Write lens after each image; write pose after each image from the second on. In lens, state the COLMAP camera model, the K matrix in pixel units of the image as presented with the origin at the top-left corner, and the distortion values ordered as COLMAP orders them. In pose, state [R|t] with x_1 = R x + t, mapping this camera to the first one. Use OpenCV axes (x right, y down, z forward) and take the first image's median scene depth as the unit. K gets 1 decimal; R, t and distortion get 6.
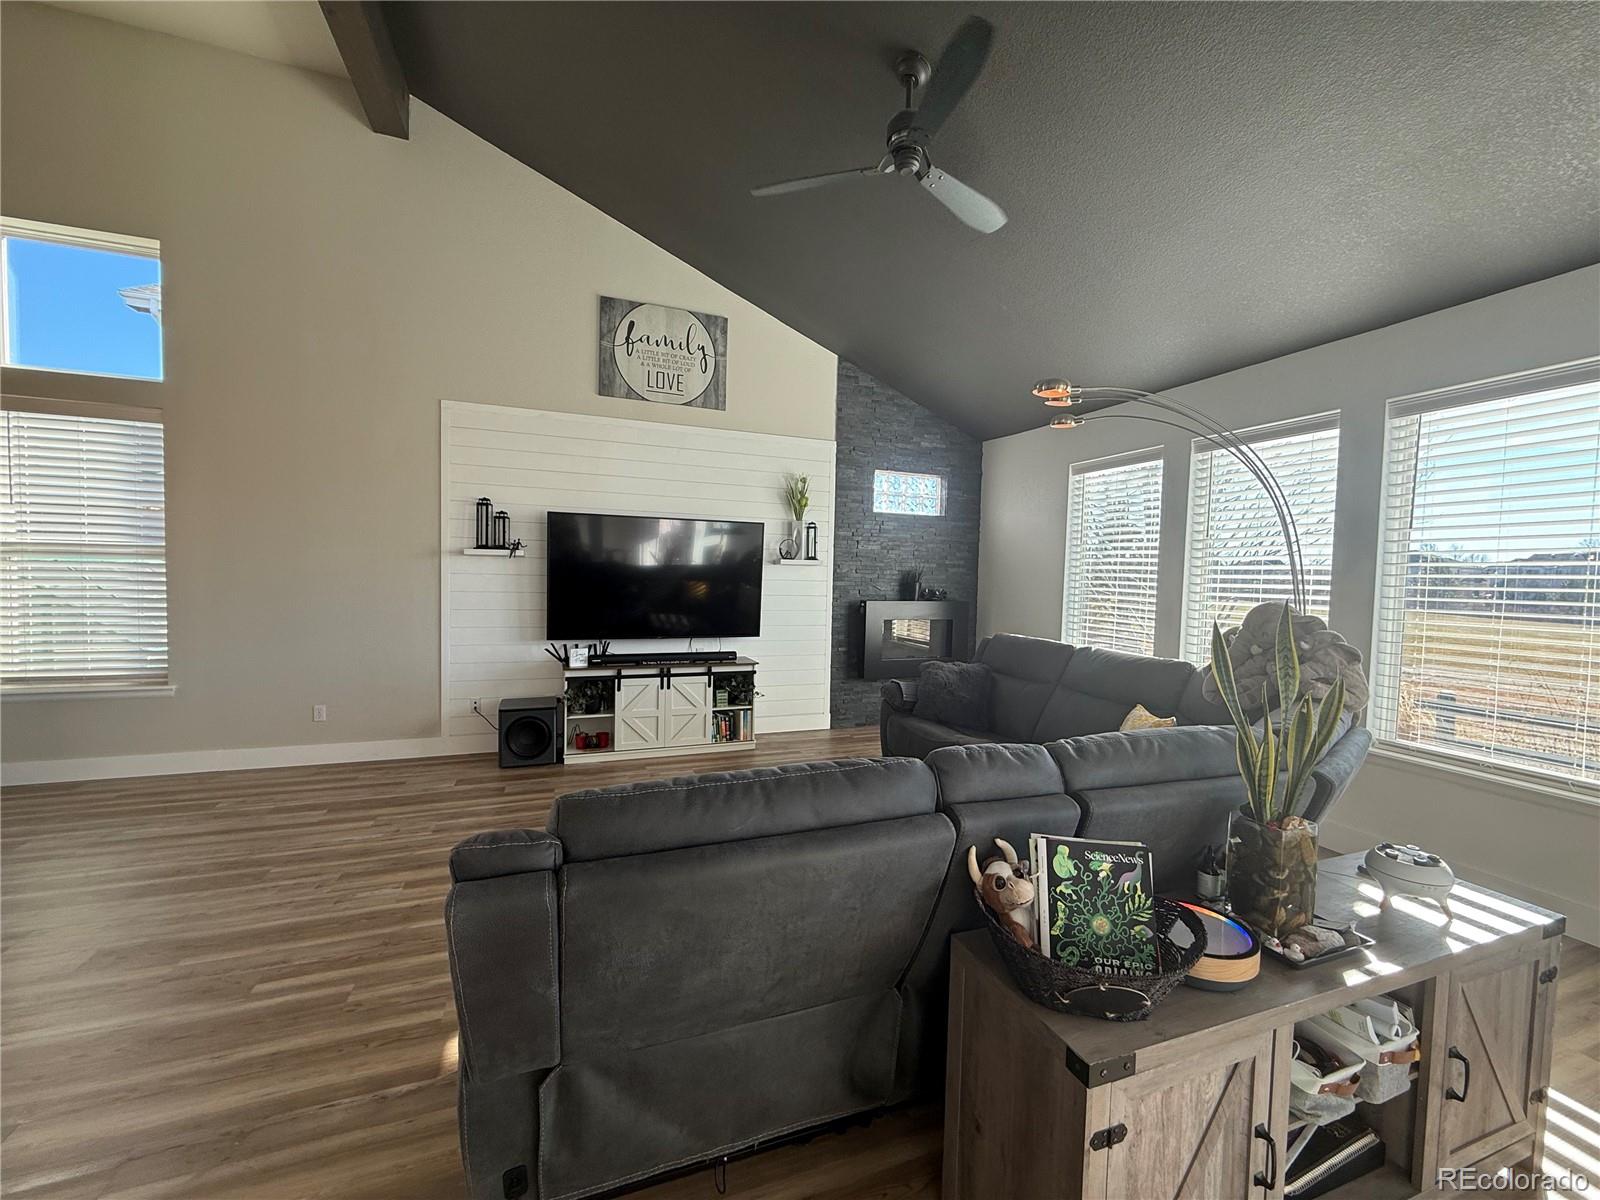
lens RADIAL K [[636.2, 0, 795.3], [0, 636.2, 603.4], [0, 0, 1]] dist [0.000851, -0.000577]
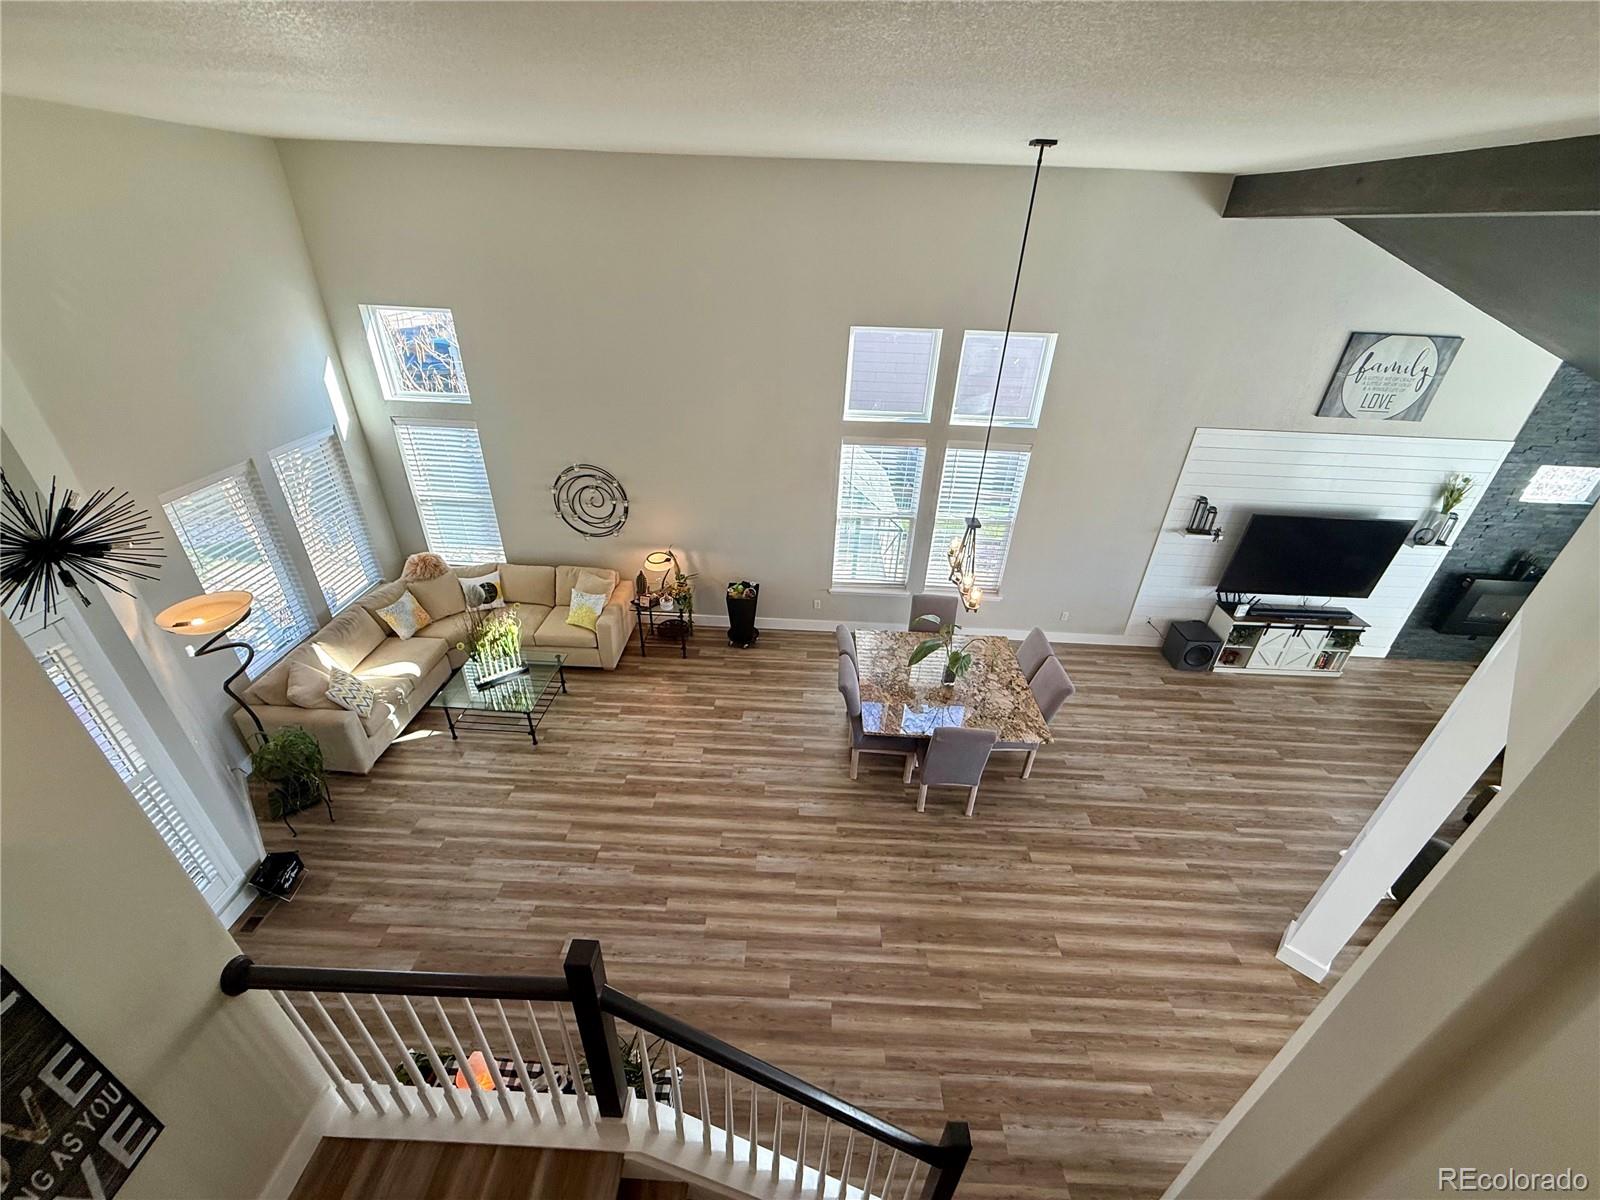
lens RADIAL K [[636.2, 0, 793.2], [0, 636.2, 600.9], [0, 0, 1]] dist [0.000851, -0.000577]
pose [[0.923957, 0.200824, -0.325535, -0.770814], [-0.029785, 0.886272, 0.462206, -0.548194], [0.381335, -0.417363, 0.824859, -0.572030]]
